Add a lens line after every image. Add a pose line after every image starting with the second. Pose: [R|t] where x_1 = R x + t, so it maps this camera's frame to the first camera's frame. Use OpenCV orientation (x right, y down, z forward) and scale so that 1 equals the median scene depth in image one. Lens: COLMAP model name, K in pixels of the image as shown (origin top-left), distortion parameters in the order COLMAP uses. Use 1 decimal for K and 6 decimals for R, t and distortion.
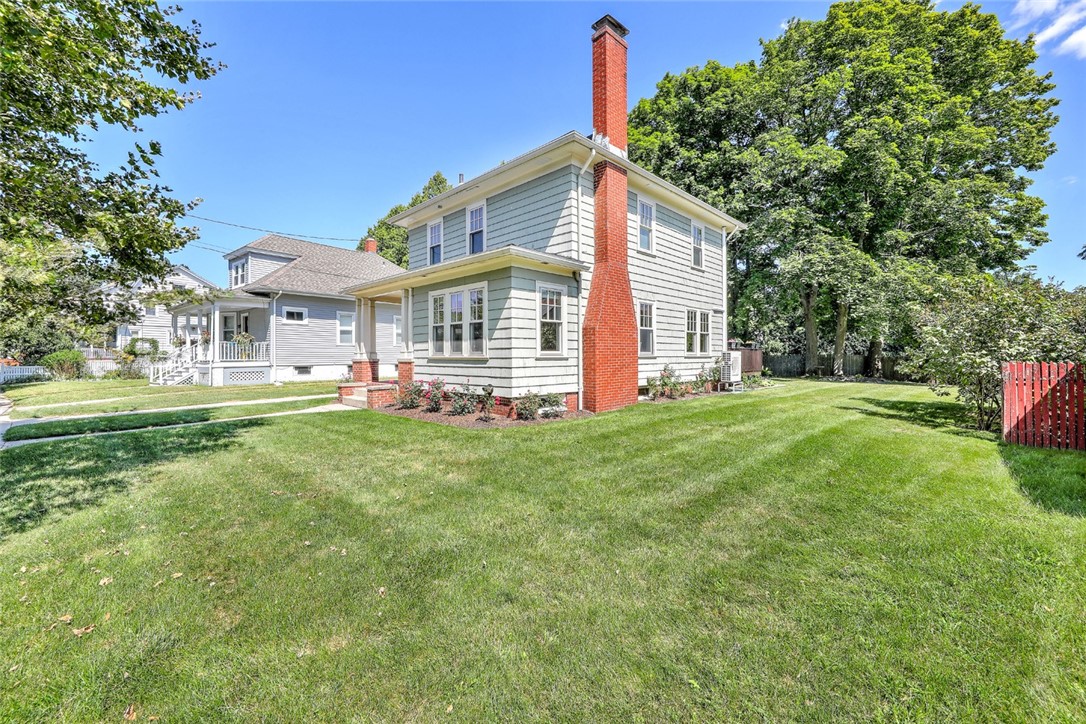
lens RADIAL K [[432.6, 0, 548.4], [0, 432.6, 356.7], [0, 0, 1]] dist [0.005572, -0.000690]
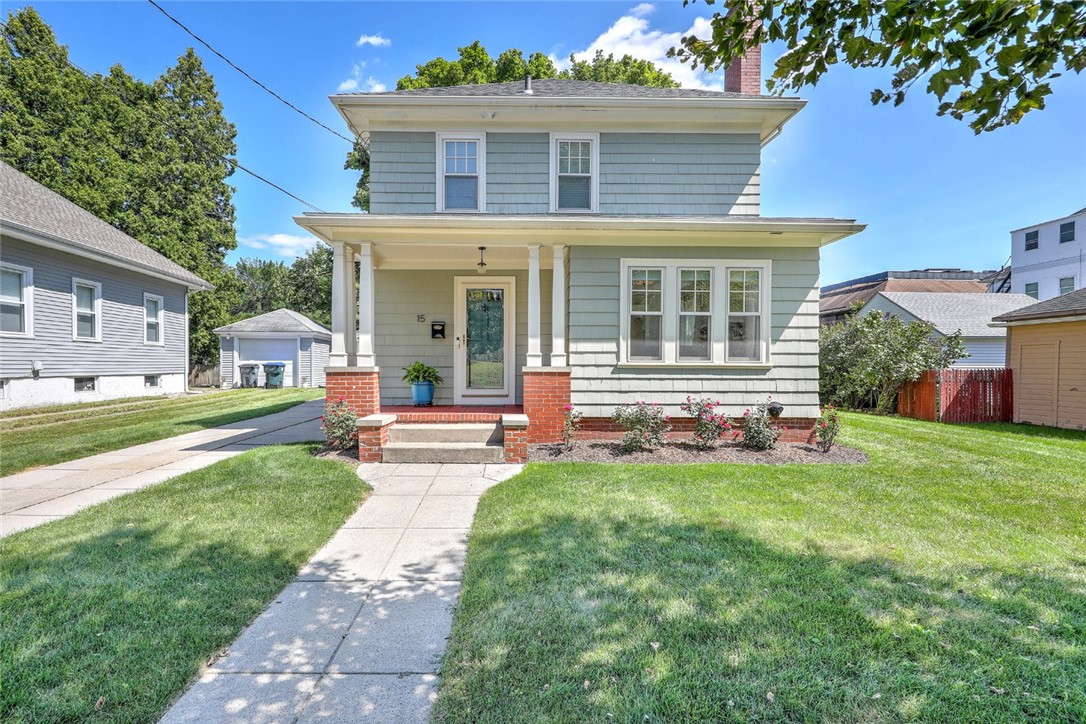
lens RADIAL K [[464.6, 0, 544.7], [0, 464.6, 360.0], [0, 0, 1]] dist [-0.002392, -0.000381]
pose [[0.710110, 0.000583, 0.704091, -0.859205], [-0.002108, 0.999997, 0.001297, -0.006869], [-0.704088, -0.002405, 0.710109, 0.637923]]
